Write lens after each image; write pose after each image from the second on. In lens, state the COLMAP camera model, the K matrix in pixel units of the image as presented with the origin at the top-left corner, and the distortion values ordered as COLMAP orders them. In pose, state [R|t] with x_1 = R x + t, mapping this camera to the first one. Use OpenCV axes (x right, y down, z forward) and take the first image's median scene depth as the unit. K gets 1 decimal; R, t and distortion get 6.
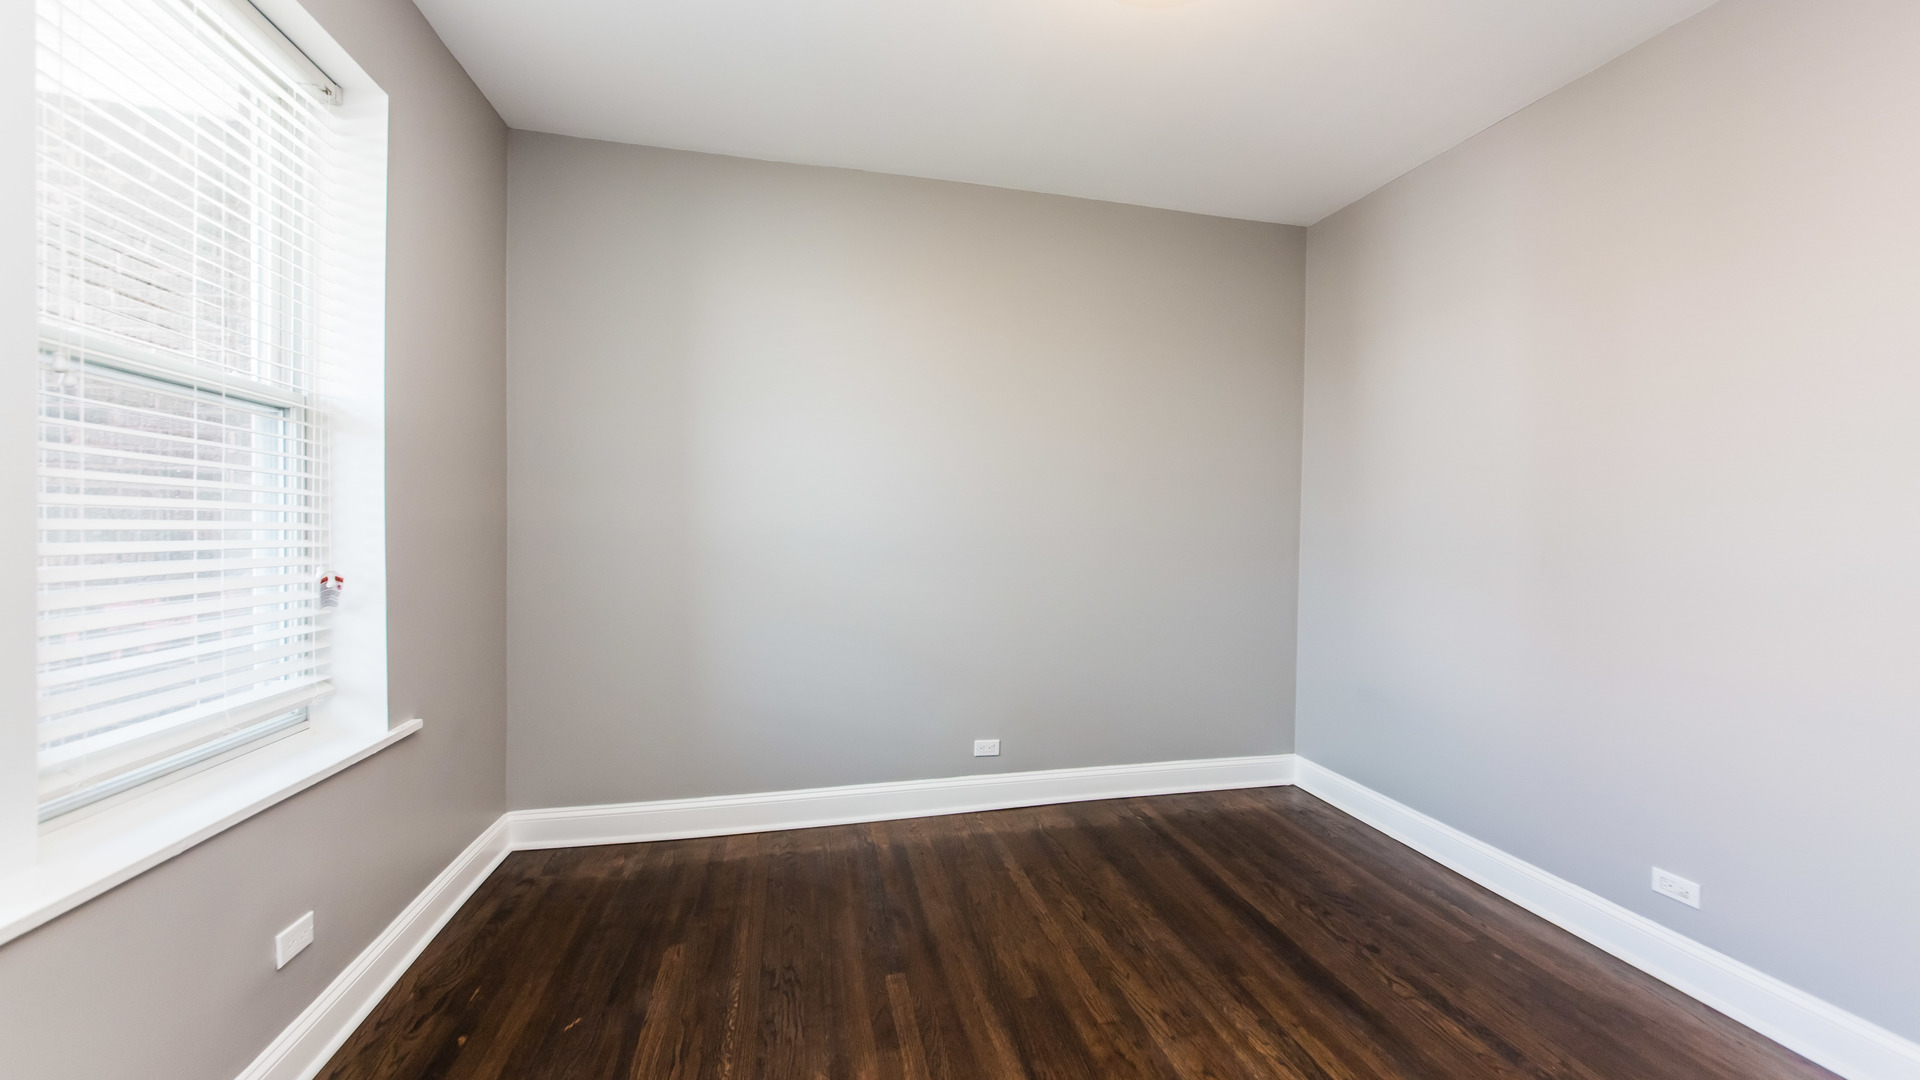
lens RADIAL K [[694.6, 0, 973.0], [0, 694.6, 530.2], [0, 0, 1]] dist [-0.008286, 0.000190]
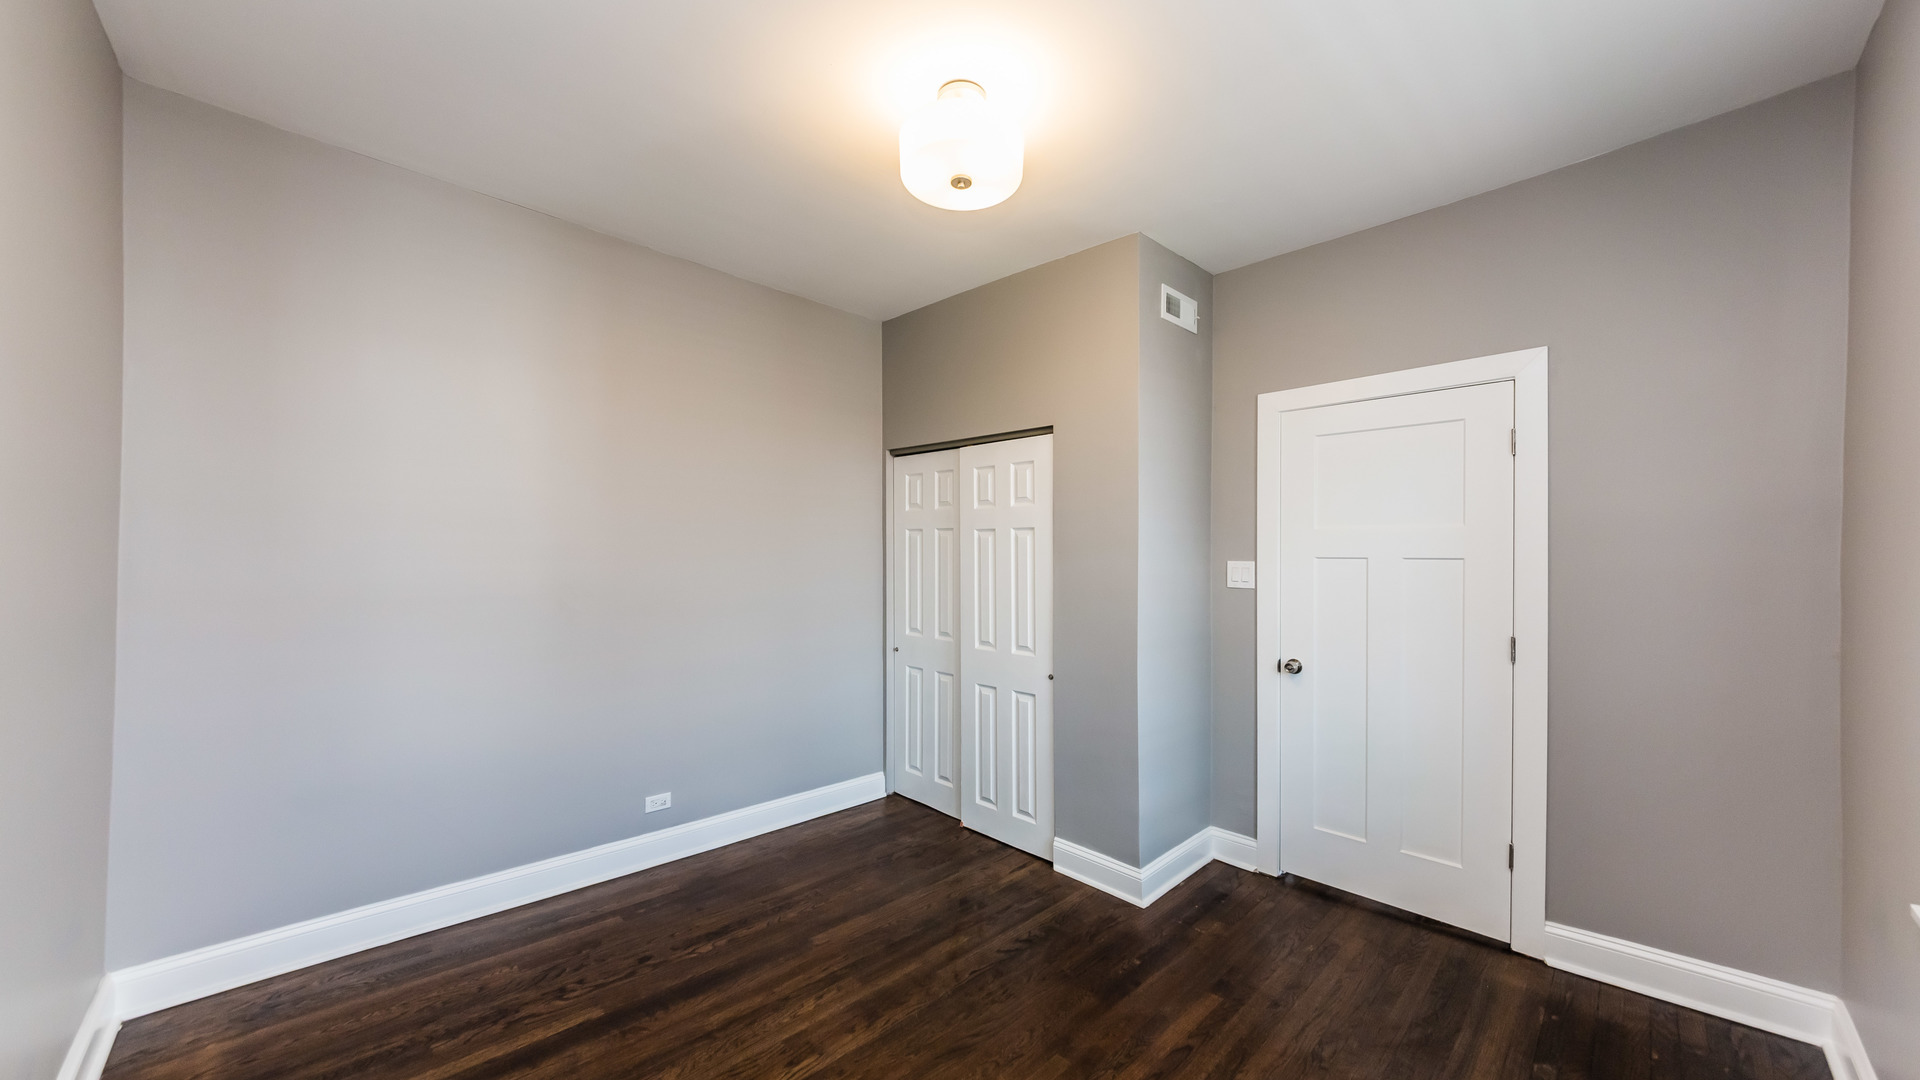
lens RADIAL K [[694.6, 0, 960.8], [0, 694.6, 553.0], [0, 0, 1]] dist [-0.008286, 0.000190]
pose [[-0.492851, -0.011442, 0.870039, -0.577734], [-0.003949, 0.999933, 0.010913, -0.053373], [-0.870105, 0.001943, -0.492863, 1.019203]]
